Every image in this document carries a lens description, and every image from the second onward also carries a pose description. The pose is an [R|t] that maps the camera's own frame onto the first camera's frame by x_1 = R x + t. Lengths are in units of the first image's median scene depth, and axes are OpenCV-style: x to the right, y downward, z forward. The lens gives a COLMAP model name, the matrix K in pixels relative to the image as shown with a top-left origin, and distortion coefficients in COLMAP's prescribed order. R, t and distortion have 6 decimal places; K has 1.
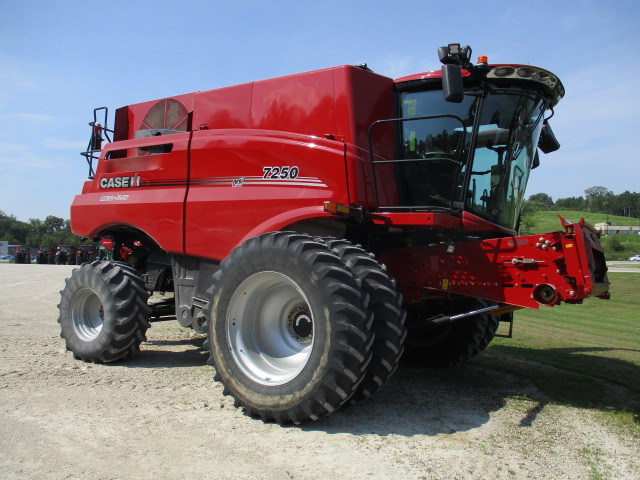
lens RADIAL K [[532.7, 0, 317.7], [0, 532.7, 237.1], [0, 0, 1]] dist [-0.027799, 0.008591]
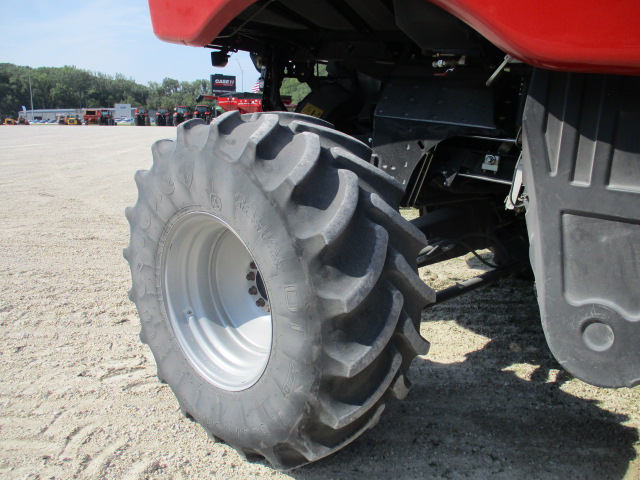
lens RADIAL K [[534.2, 0, 319.1], [0, 534.2, 231.7], [0, 0, 1]] dist [-0.064371, -0.003249]
pose [[0.979818, 0.028858, -0.197800, -0.336099], [0.021372, 0.968728, 0.247202, 0.039796], [0.198748, -0.246440, 0.948560, 0.779887]]
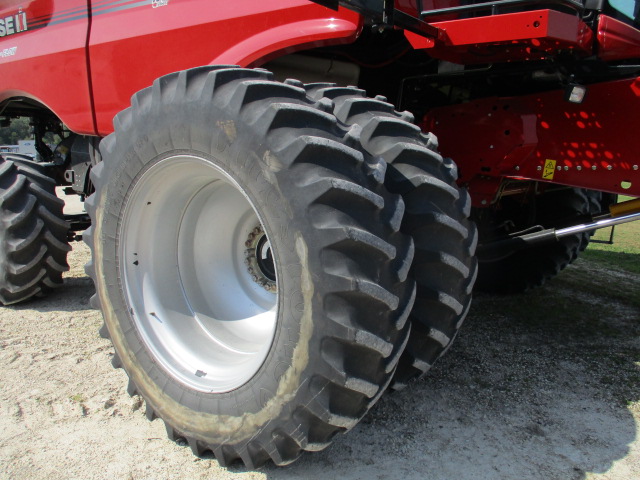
lens RADIAL K [[532.7, 0, 317.7], [0, 532.7, 237.1], [0, 0, 1]] dist [-0.027799, 0.008591]
pose [[0.997657, -0.029066, -0.061930, 0.036860], [0.041282, 0.977644, 0.206174, 0.031350], [0.054552, -0.208247, 0.976554, 0.394414]]
